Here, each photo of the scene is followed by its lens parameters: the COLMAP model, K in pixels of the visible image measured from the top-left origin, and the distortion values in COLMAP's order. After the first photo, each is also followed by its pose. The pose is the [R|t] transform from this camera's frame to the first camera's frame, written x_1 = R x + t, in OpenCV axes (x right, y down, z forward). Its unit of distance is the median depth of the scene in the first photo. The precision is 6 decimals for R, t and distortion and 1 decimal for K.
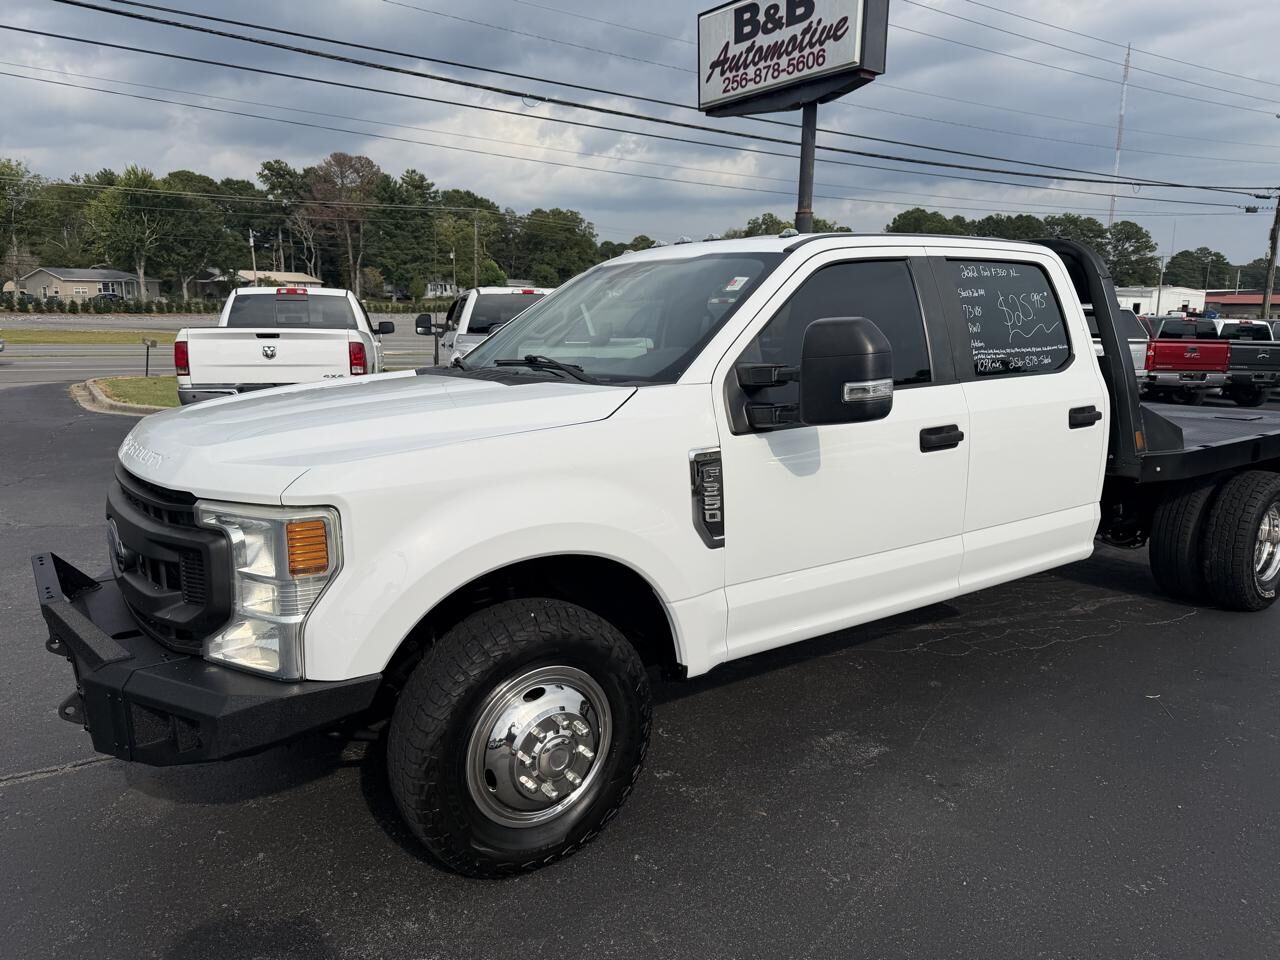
lens RADIAL K [[908.2, 0, 635.2], [0, 908.2, 479.3], [0, 0, 1]] dist [0.002853, -0.001850]
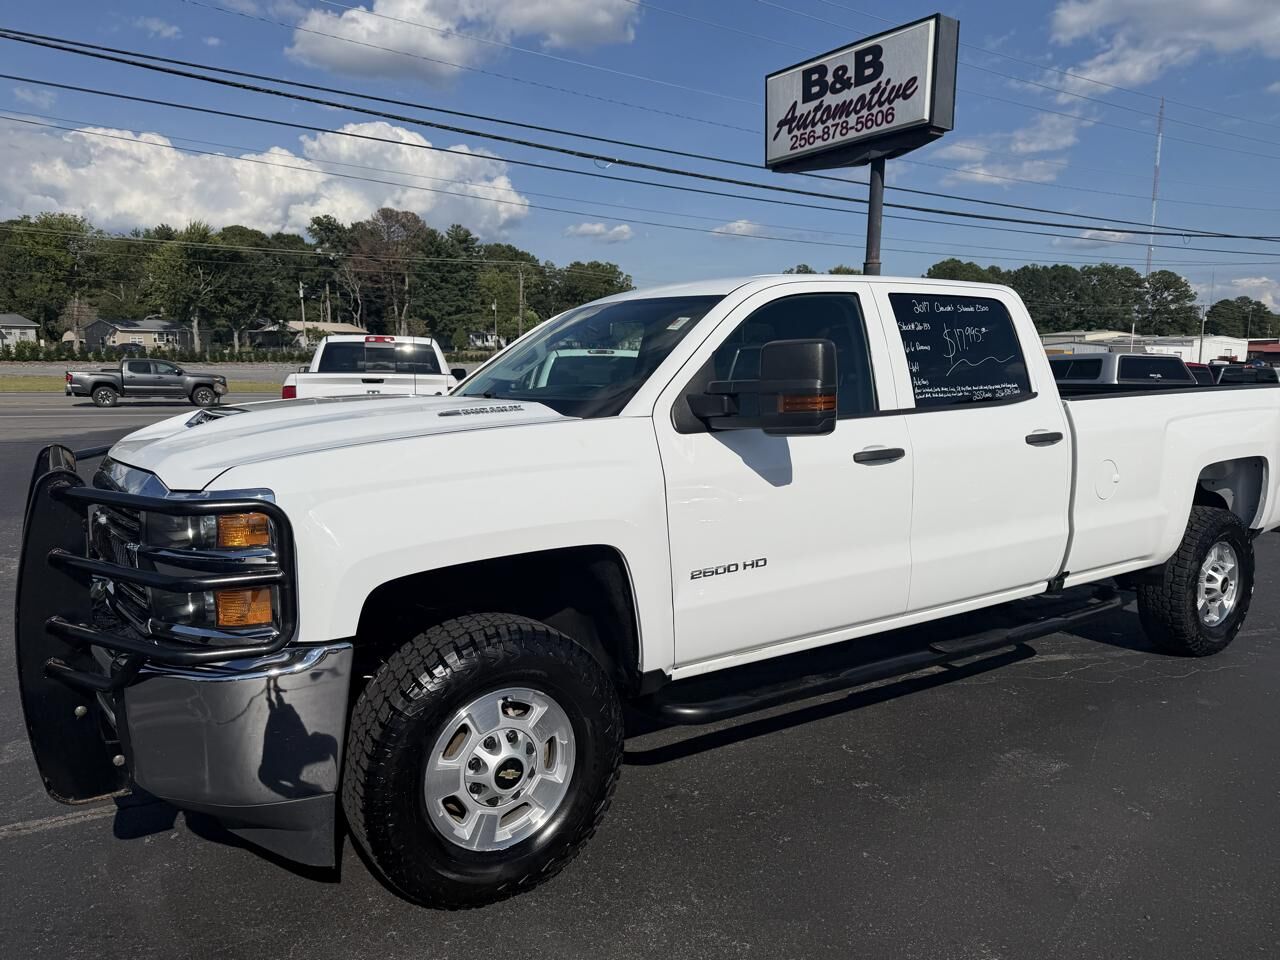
lens RADIAL K [[900.1, 0, 641.5], [0, 900.1, 482.9], [0, 0, 1]] dist [0.034404, -0.040820]
pose [[0.999511, 0.003966, -0.031004, -0.018684], [-0.005463, 0.998814, -0.048378, 0.002426], [0.030775, 0.048524, 0.998348, -0.008037]]
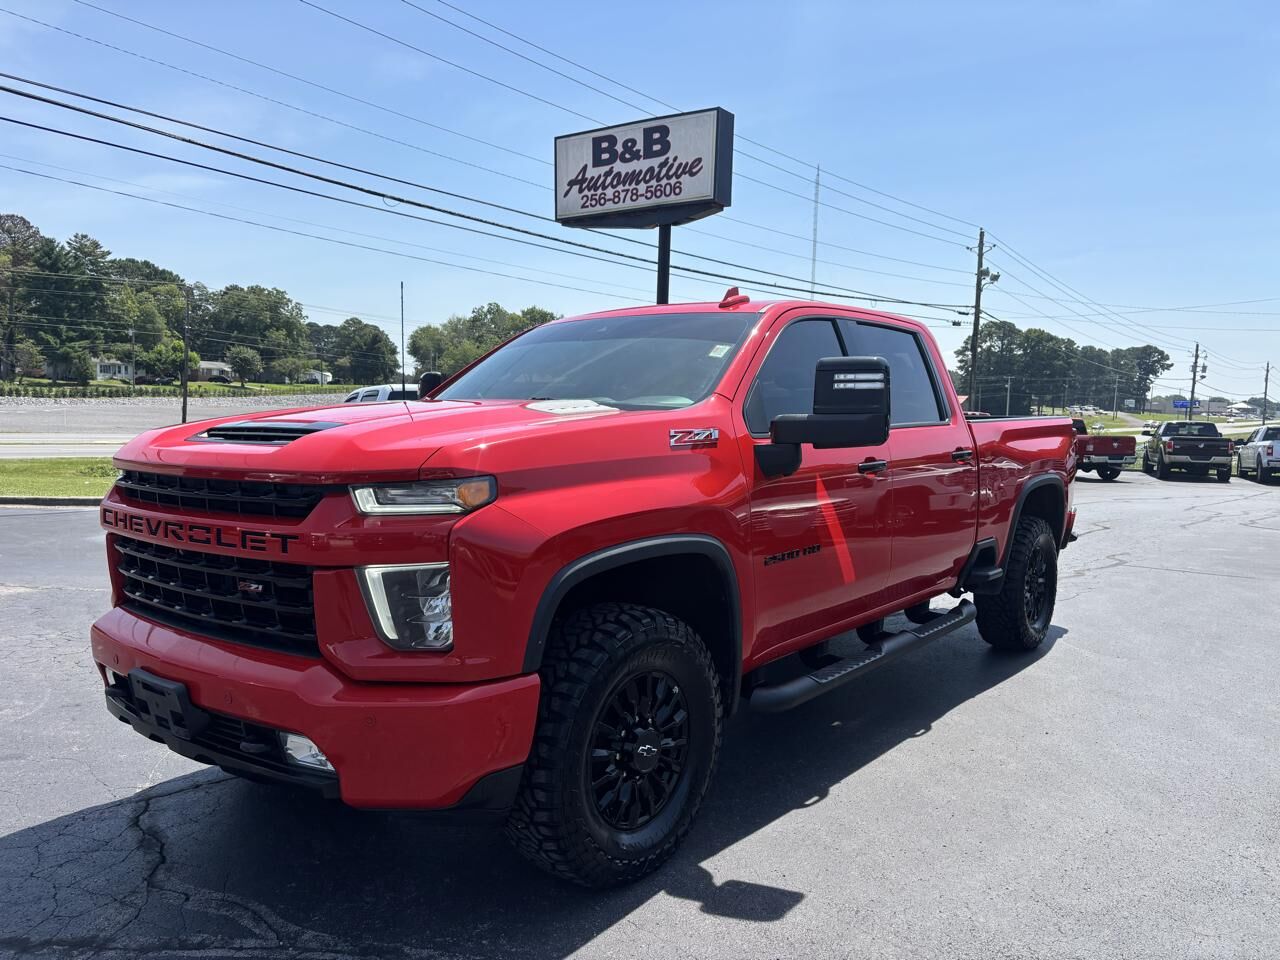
lens RADIAL K [[964.8, 0, 641.7], [0, 964.8, 482.3], [0, 0, 1]] dist [0.053153, -0.075235]
pose [[0.954728, -0.009063, 0.297344, -0.088827], [0.039054, 0.994703, -0.095081, 0.012362], [-0.294907, 0.102389, 0.950024, -0.055792]]
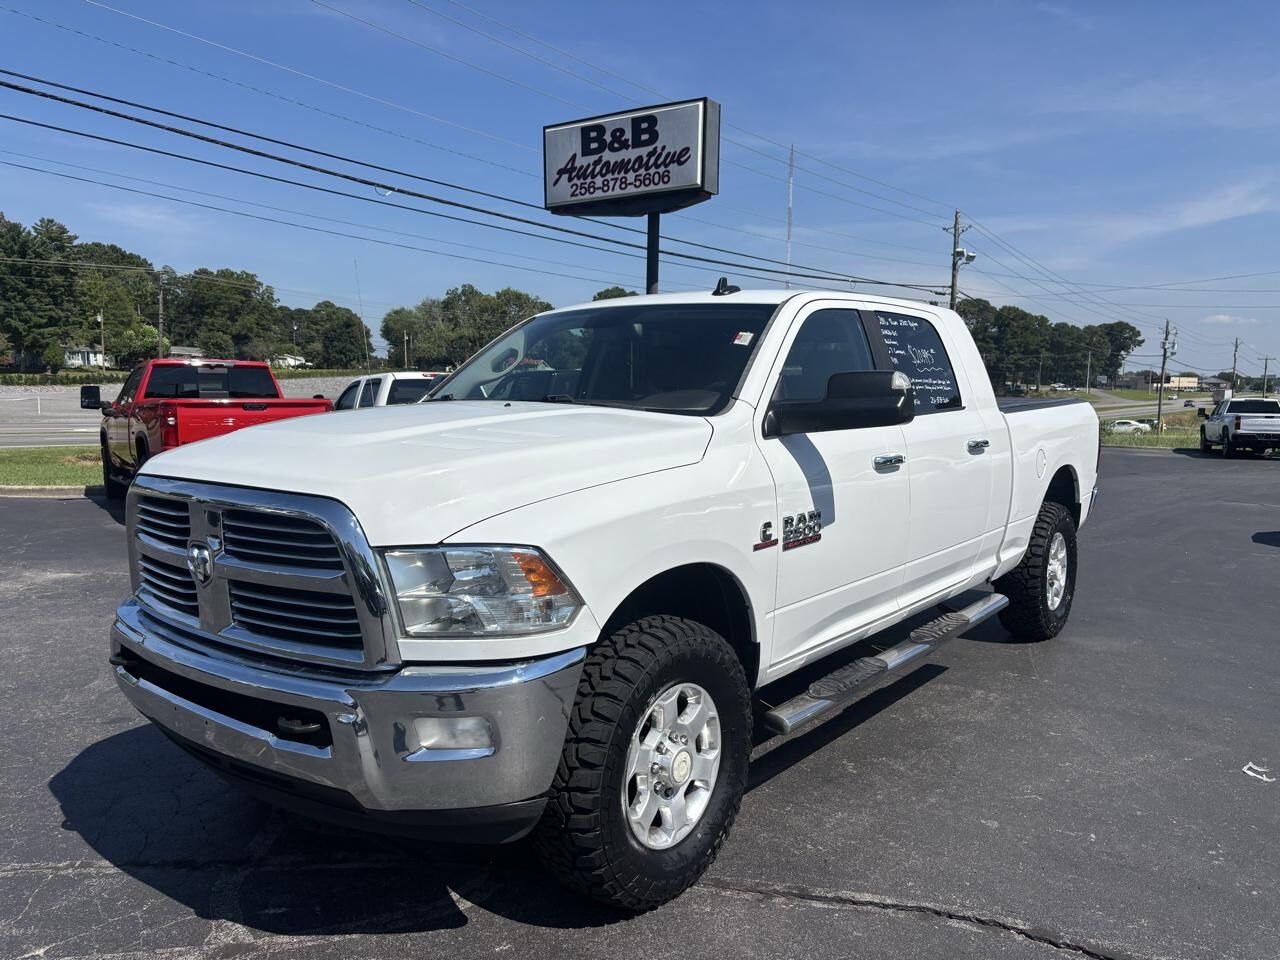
lens RADIAL K [[969.1, 0, 640.1], [0, 969.1, 478.4], [0, 0, 1]] dist [0.042330, -0.062866]
pose [[0.947696, -0.025567, 0.318149, -0.102123], [0.053341, 0.995455, -0.078896, 0.012981], [-0.314686, 0.091739, 0.944752, -0.068757]]
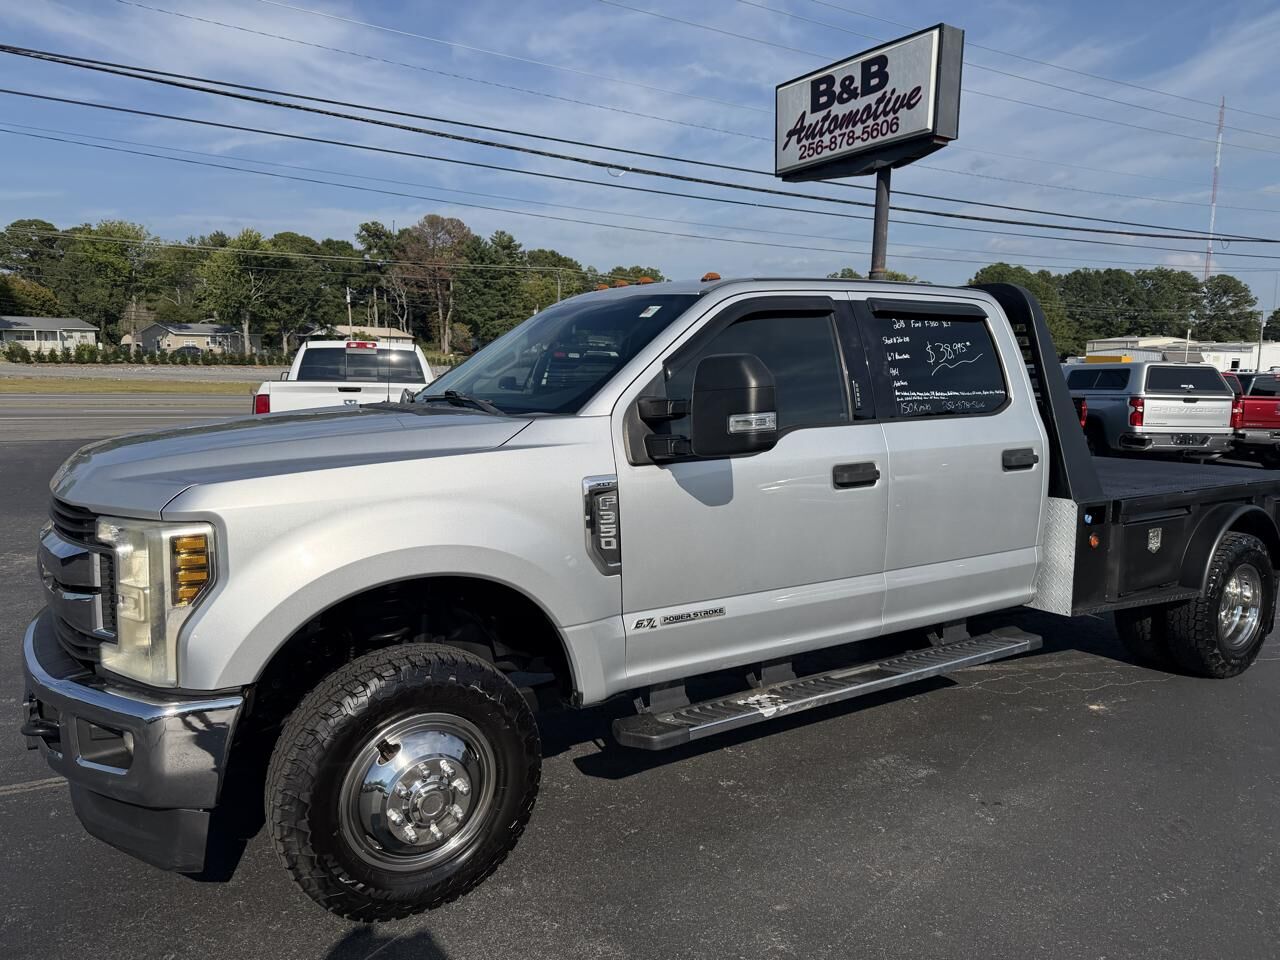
lens RADIAL K [[897.9, 0, 633.7], [0, 897.9, 479.6], [0, 0, 1]] dist [0.045364, -0.051491]
pose [[0.996254, 0.014842, -0.085193, 0.000550], [-0.019656, 0.998240, -0.055955, 0.001695], [0.084213, 0.057420, 0.994792, -0.012899]]
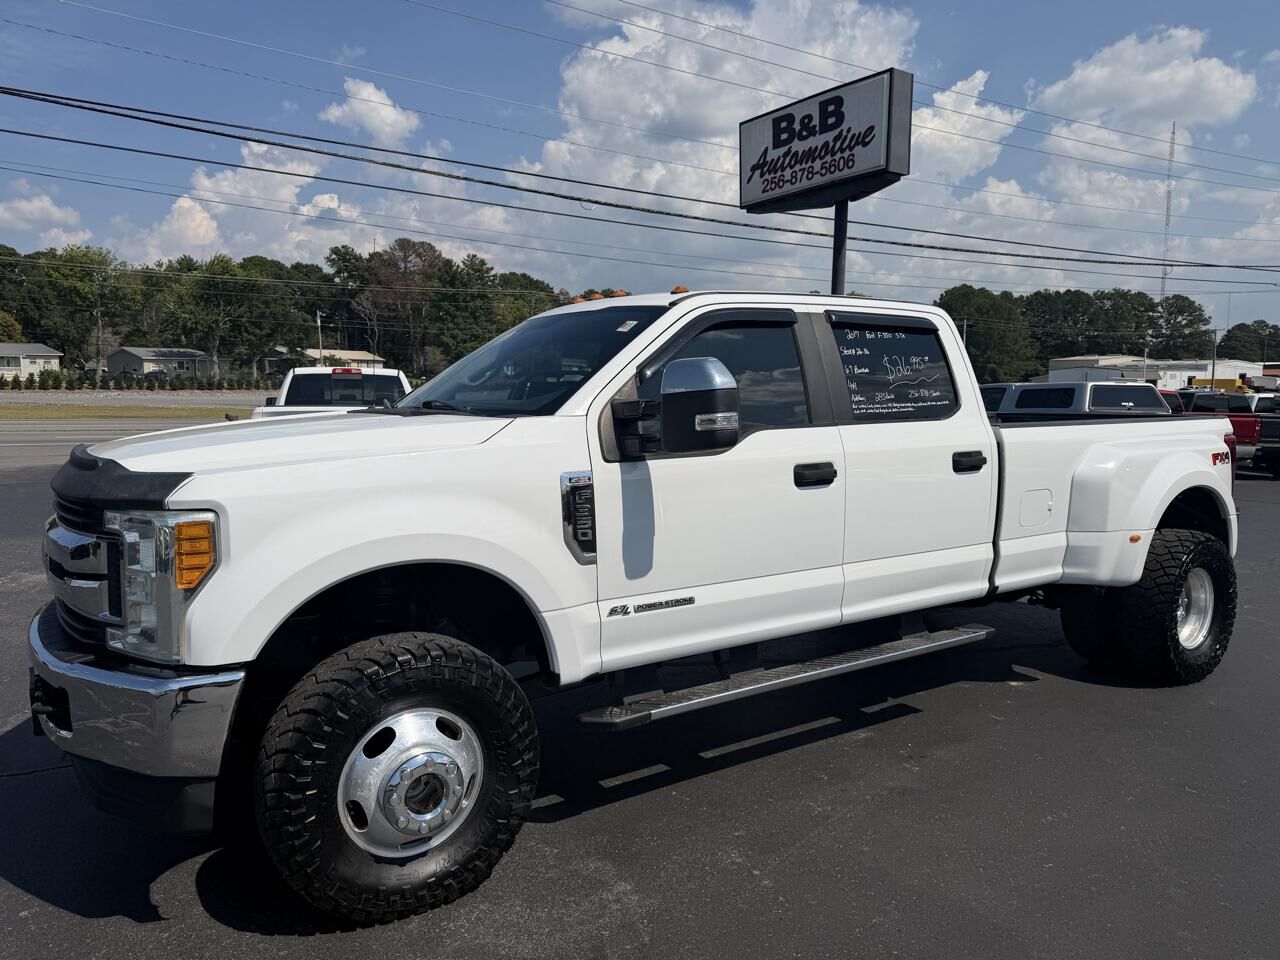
lens RADIAL K [[898.6, 0, 638.3], [0, 898.6, 477.7], [0, 0, 1]] dist [0.046514, -0.053035]
pose [[0.998706, 0.001813, -0.050815, 0.001278], [-0.005975, 0.996626, -0.081862, 0.004414], [0.050495, 0.082060, 0.995347, -0.031537]]
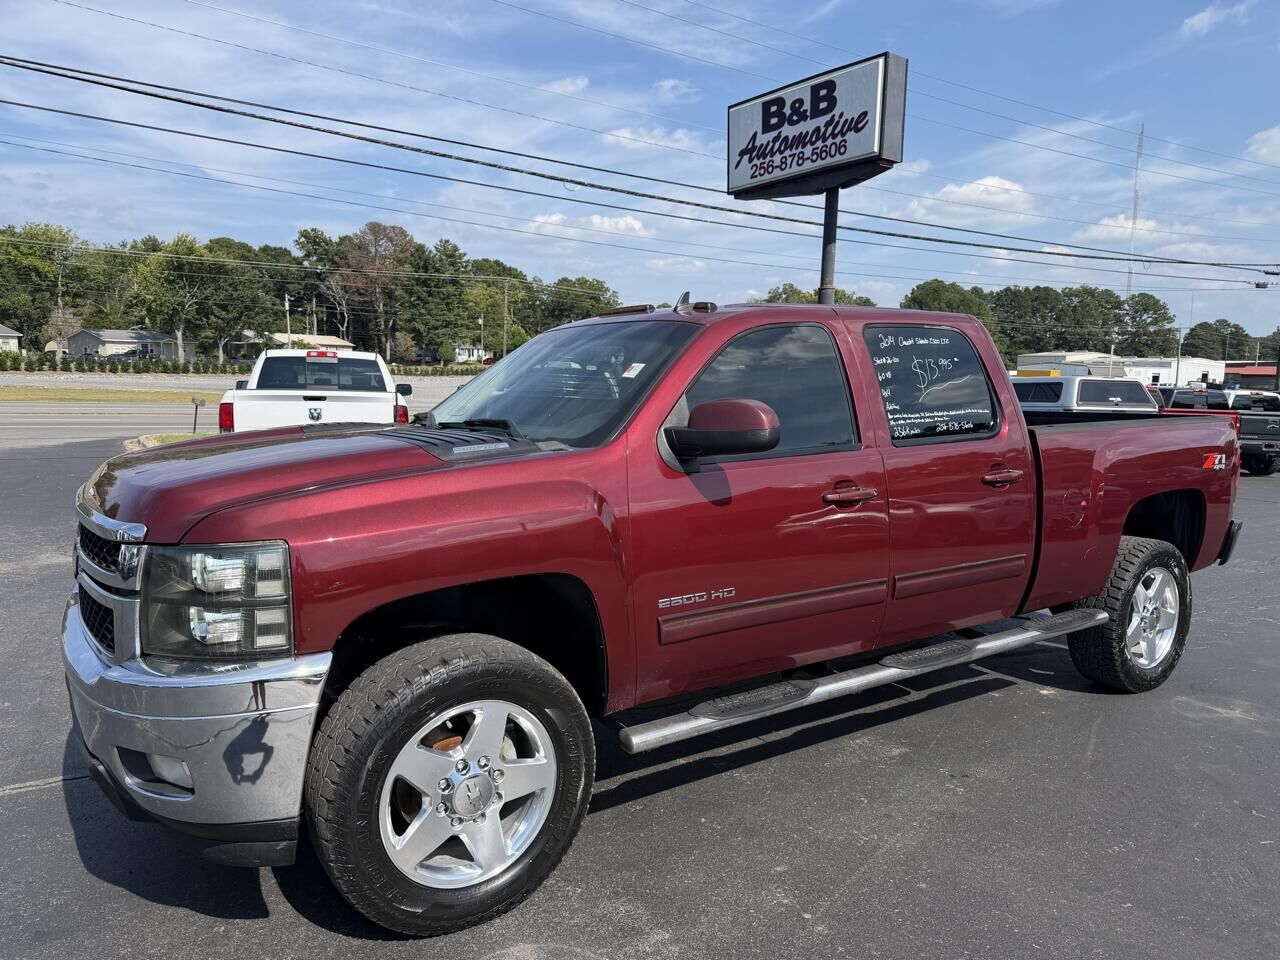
lens RADIAL K [[899.1, 0, 639.4], [0, 899.1, 479.9], [0, 0, 1]] dist [0.038875, -0.043360]
pose [[0.999764, 0.012249, -0.017942, -0.005529], [-0.013454, 0.997551, -0.068637, 0.003197], [0.017057, 0.068862, 0.997480, -0.020975]]
